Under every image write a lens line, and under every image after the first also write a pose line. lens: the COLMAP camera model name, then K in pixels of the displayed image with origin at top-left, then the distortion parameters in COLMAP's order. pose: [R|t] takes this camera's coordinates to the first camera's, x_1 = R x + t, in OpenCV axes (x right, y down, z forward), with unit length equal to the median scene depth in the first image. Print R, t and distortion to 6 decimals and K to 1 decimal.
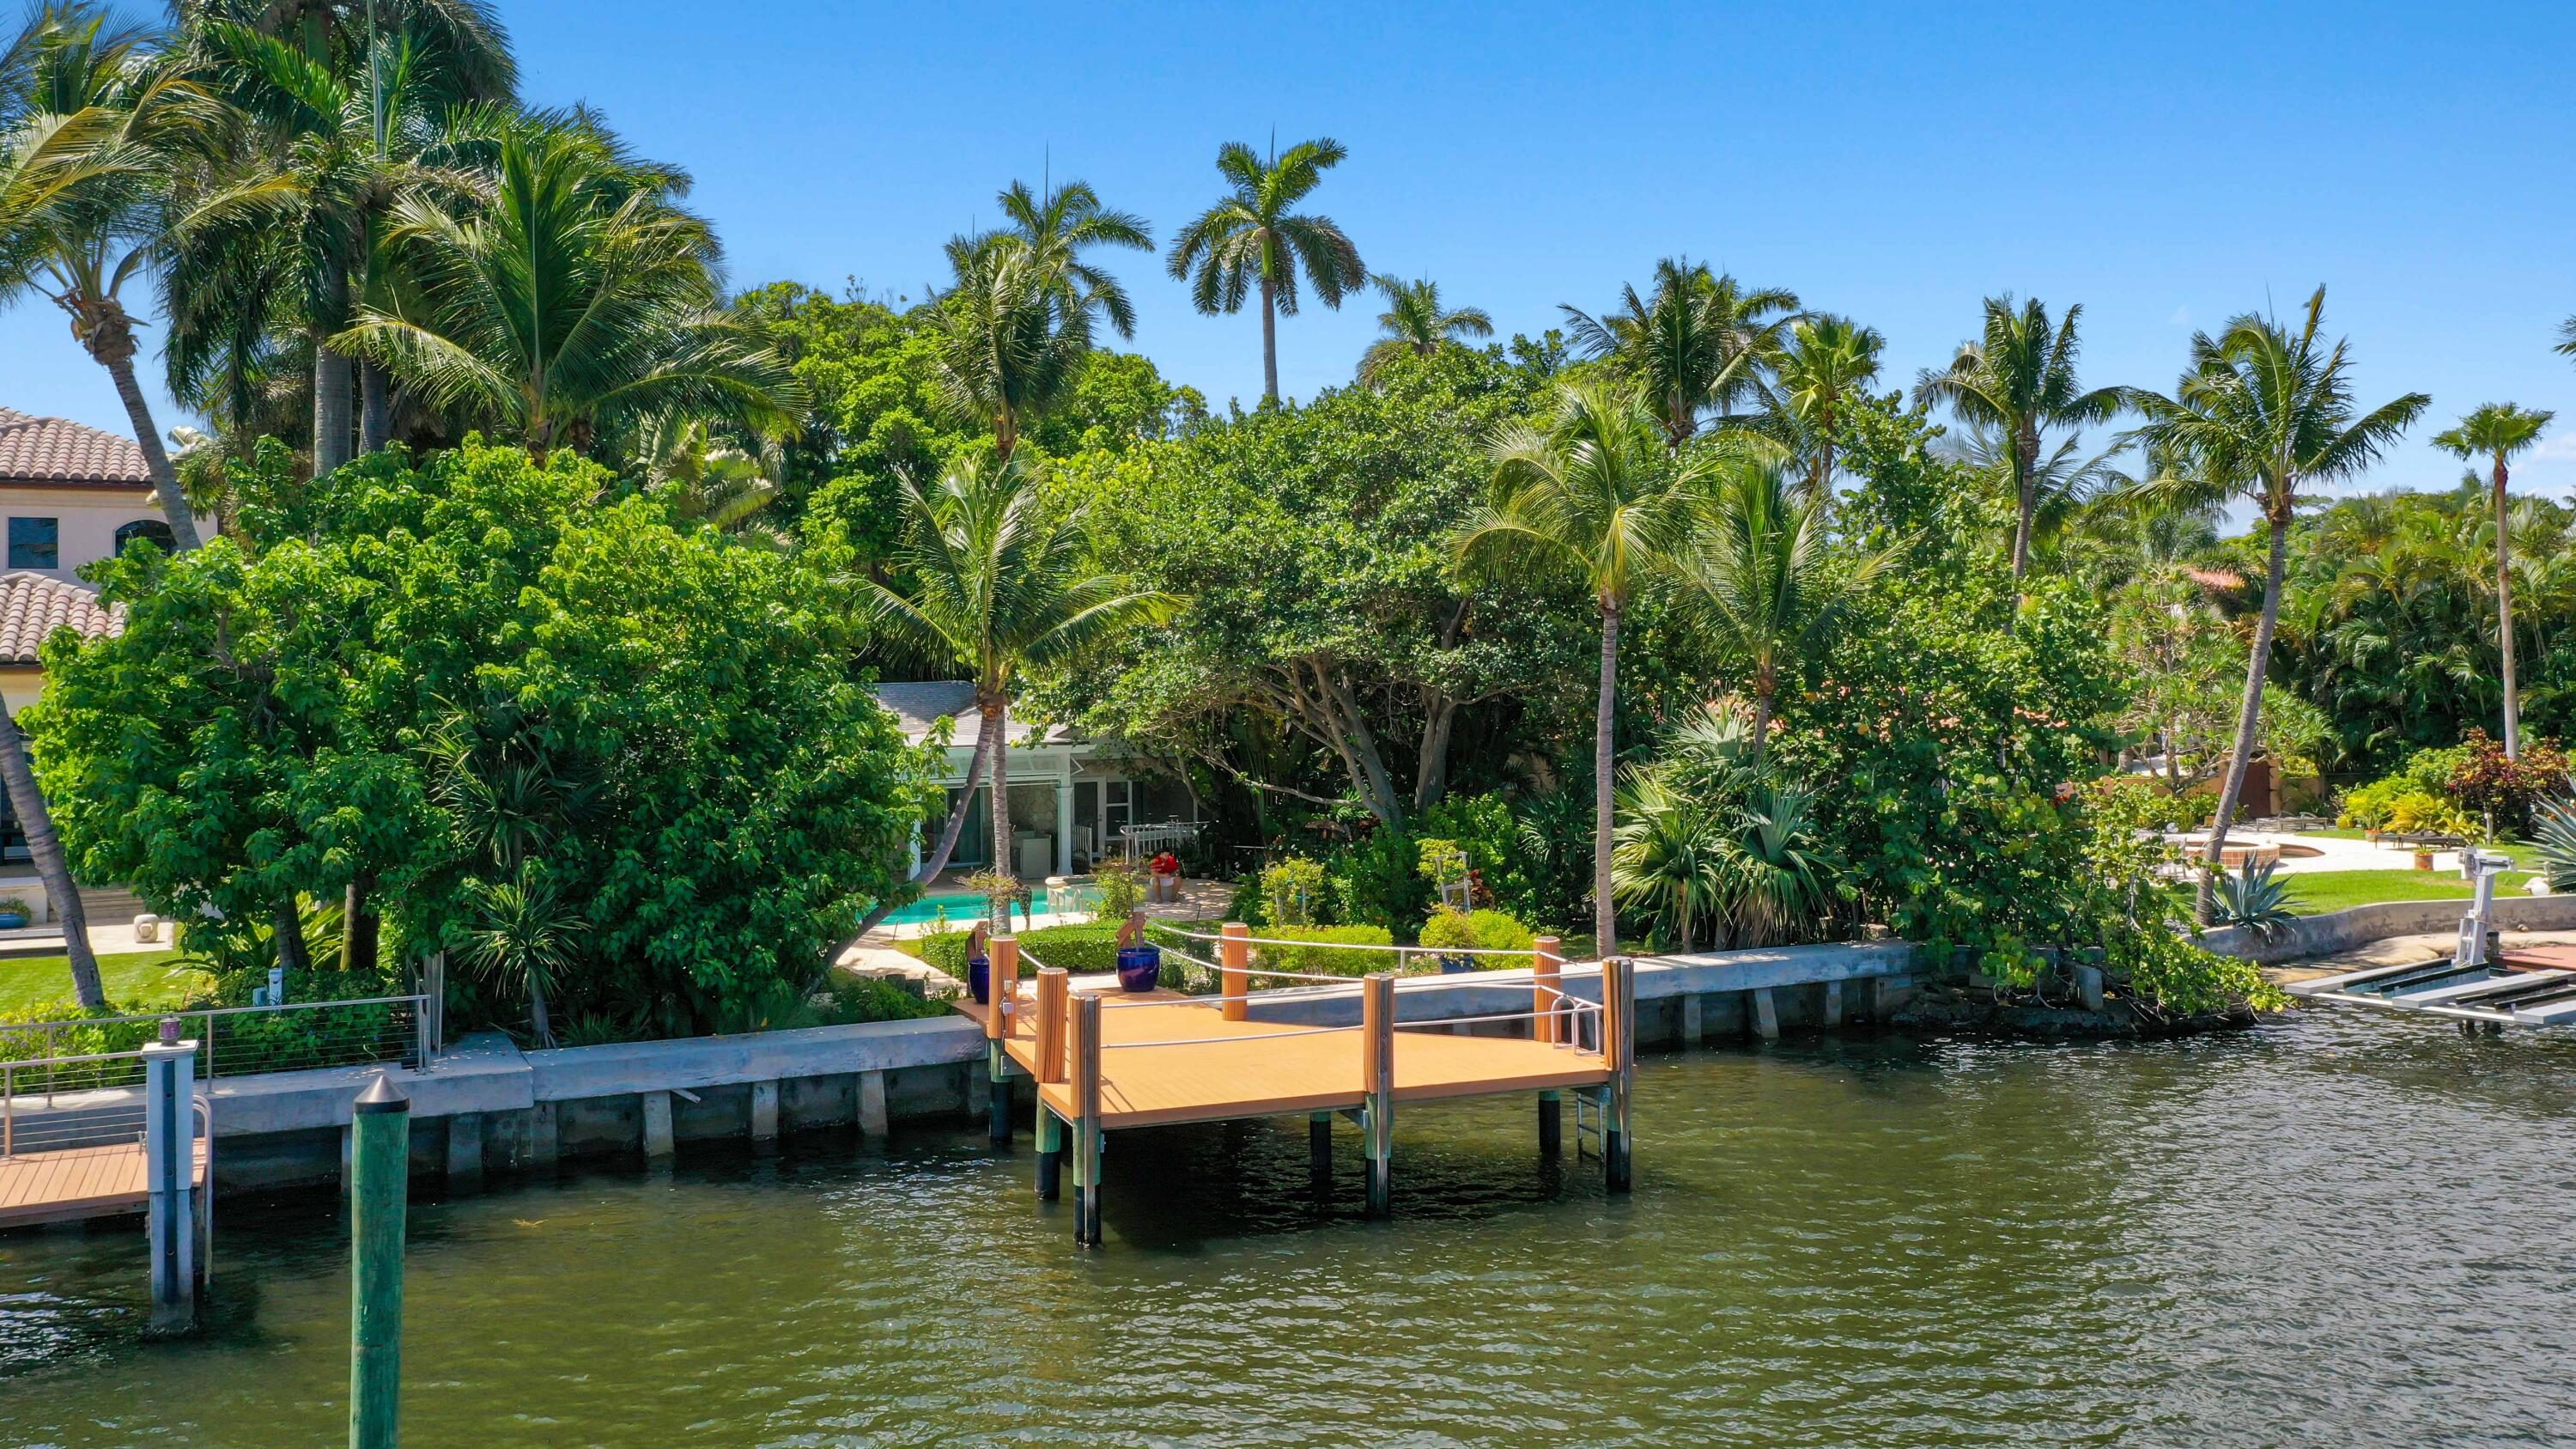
lens RADIAL K [[2036.2, 0, 1286.6], [0, 2036.2, 637.7], [0, 0, 1]] dist [0.004298, 0.002560]
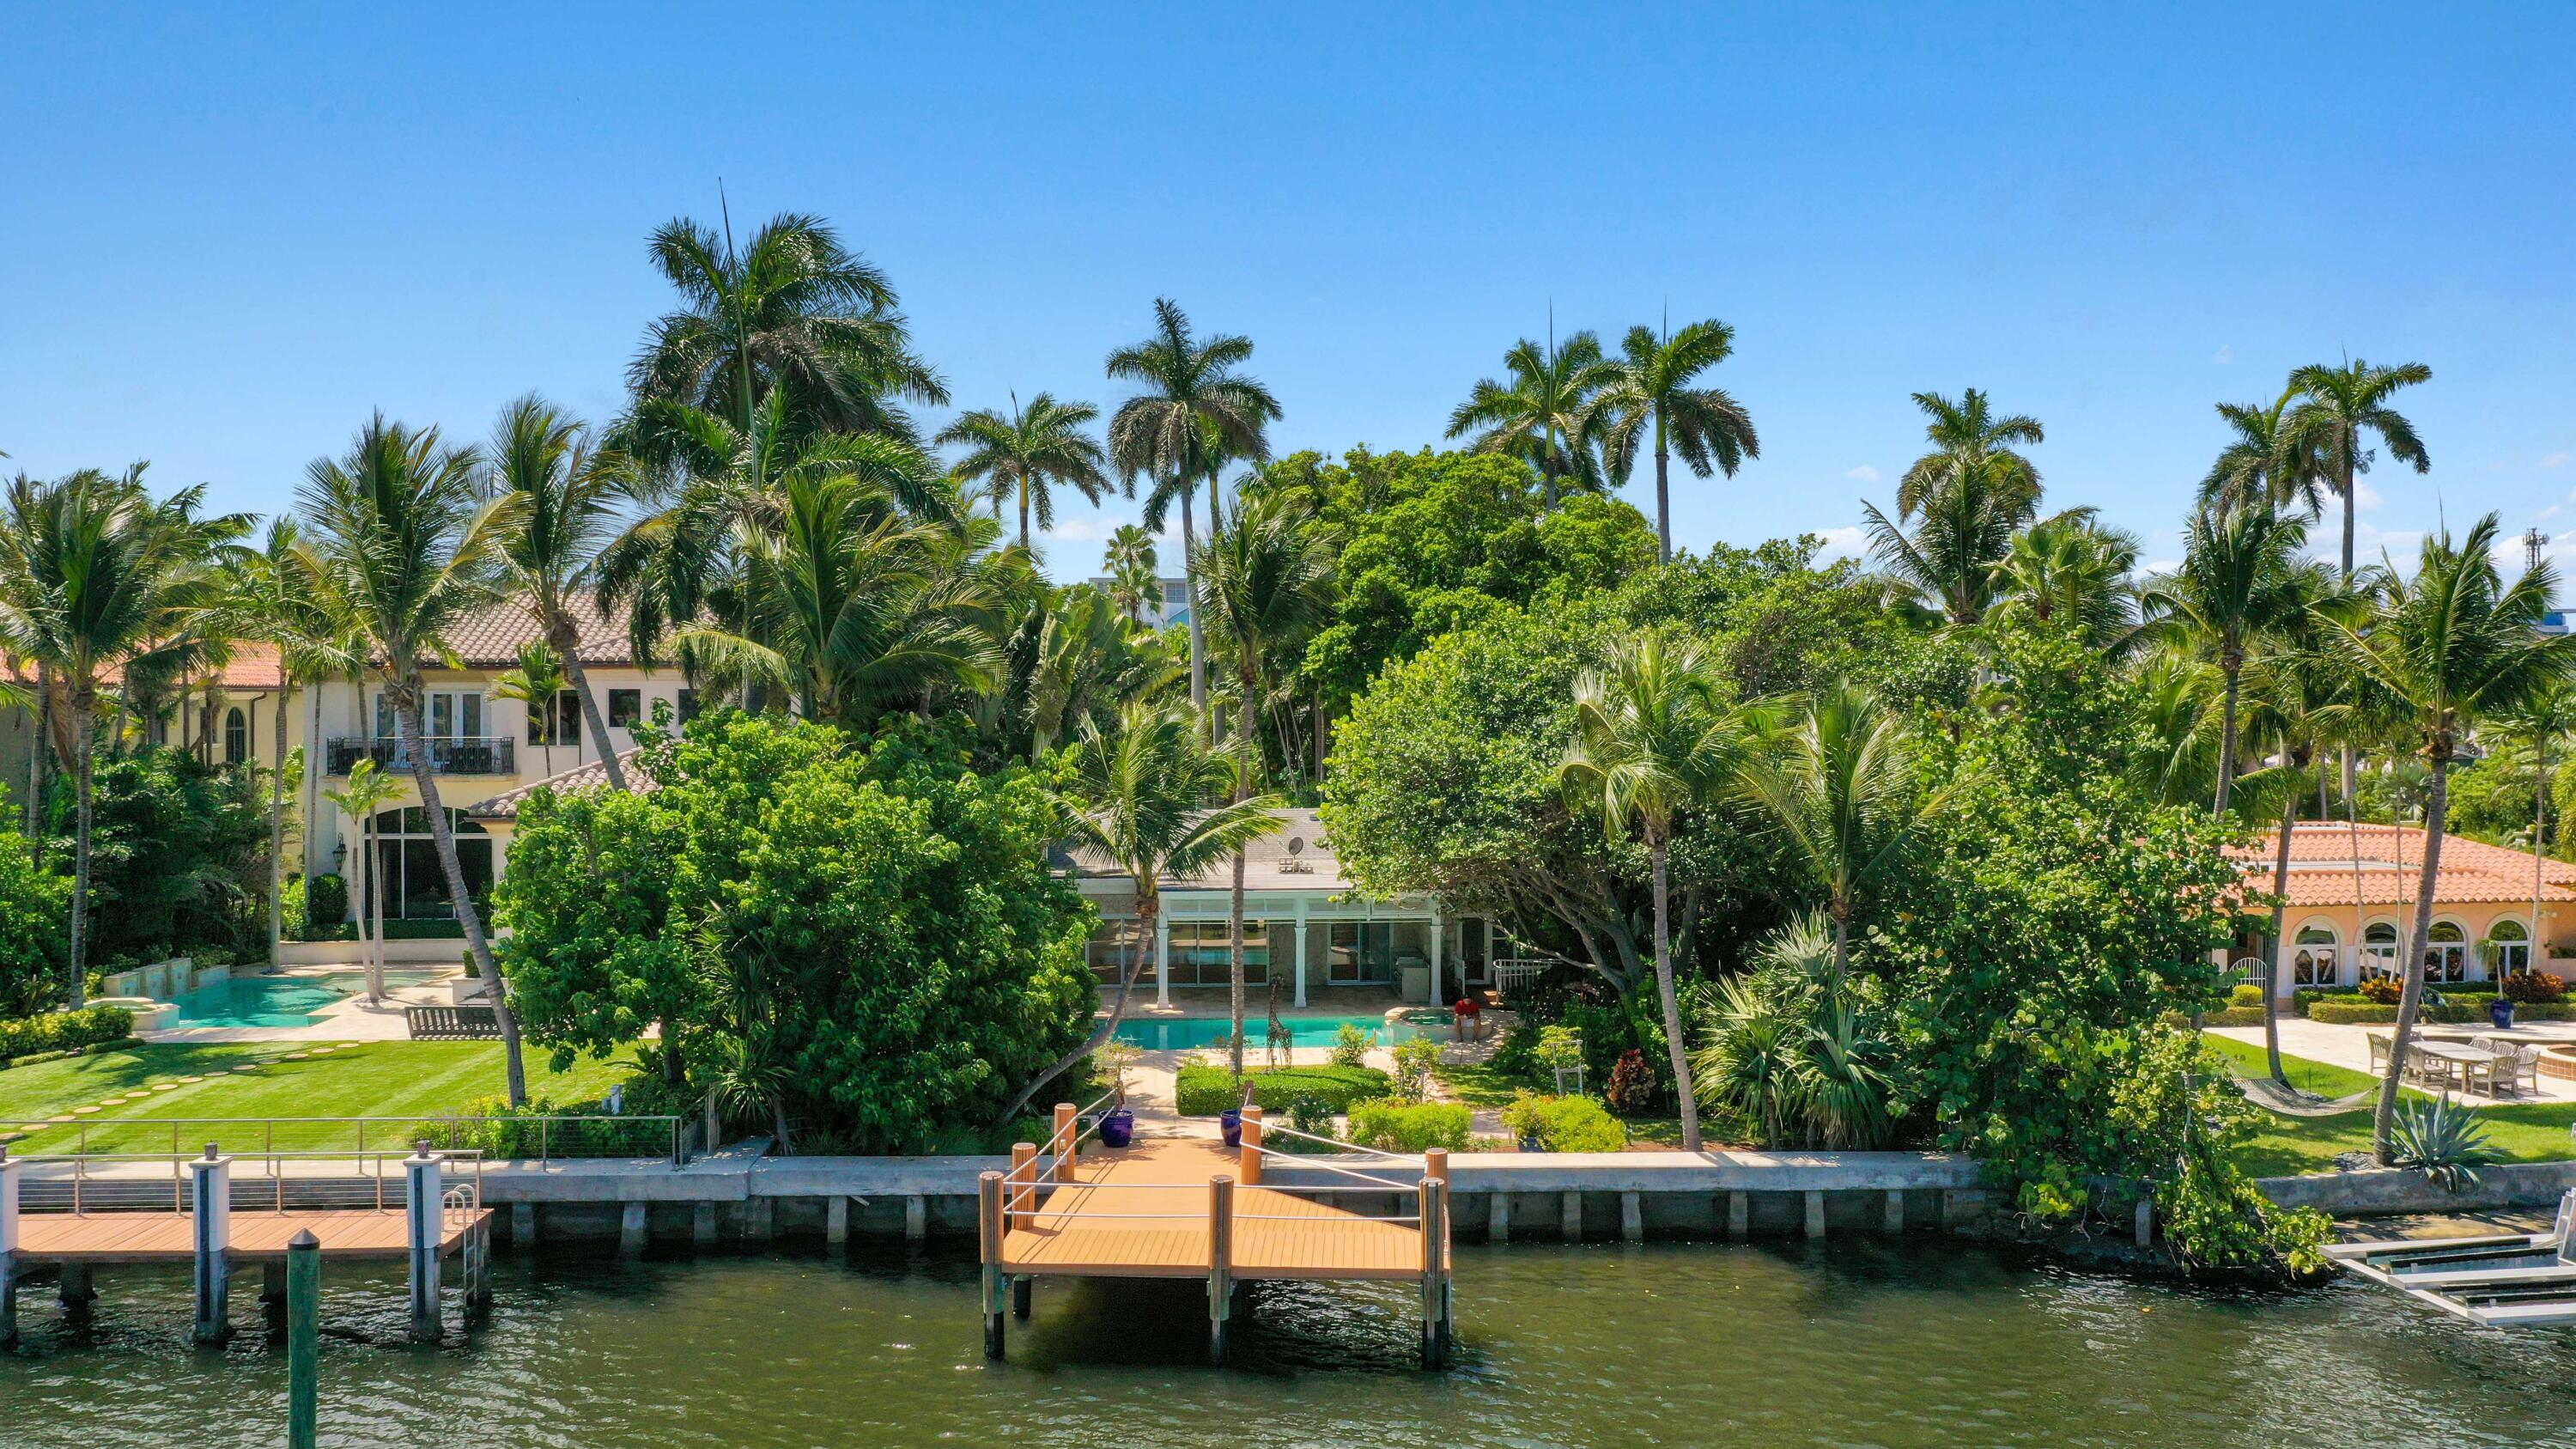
lens RADIAL K [[2033.3, 0, 1286.5], [0, 2033.3, 712.5], [0, 0, 1]] dist [-0.001374, 0.004668]
pose [[0.915027, 0.010919, -0.403246, 0.462717], [-0.001786, 0.999733, 0.023019, -0.120802], [0.403390, -0.020343, 0.914802, -0.112125]]
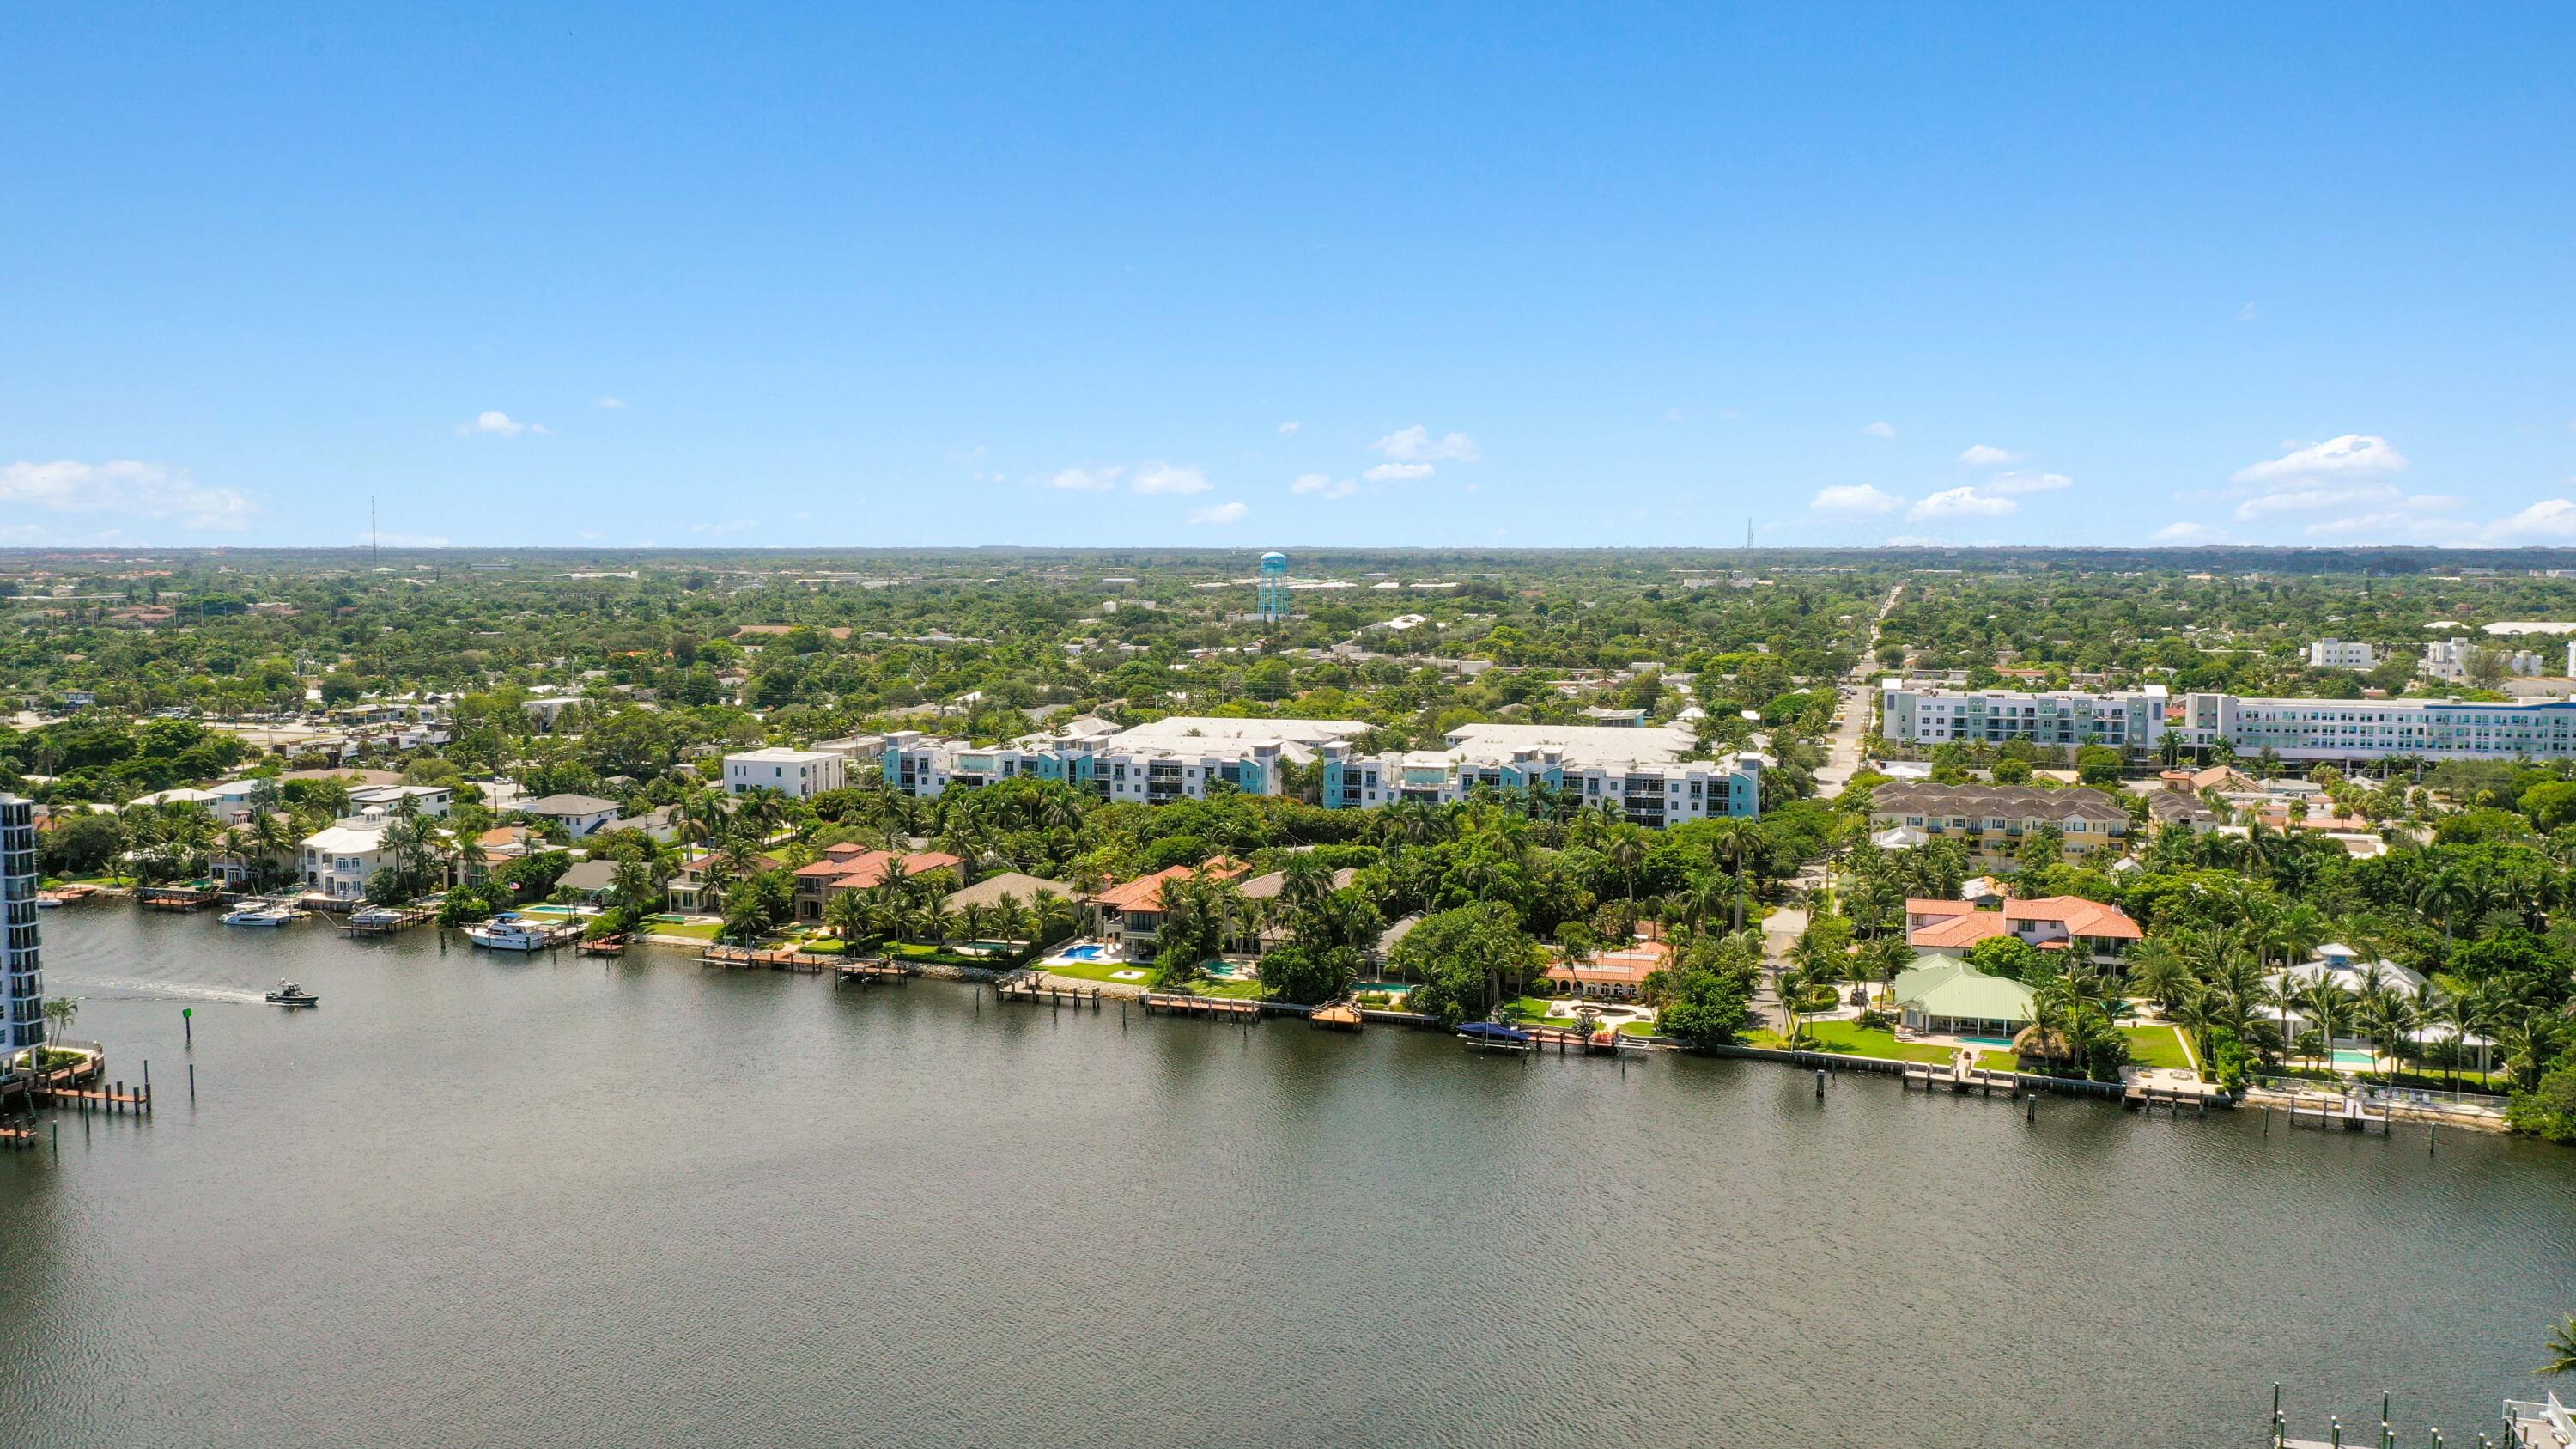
lens RADIAL K [[2033.3, 0, 1286.5], [0, 2033.3, 712.5], [0, 0, 1]] dist [-0.001374, 0.004668]
pose [[0.708889, 0.062642, -0.702533, 6.511232], [-0.004313, 0.996415, 0.084494, -2.067351], [0.705307, -0.056867, 0.706617, -6.029972]]
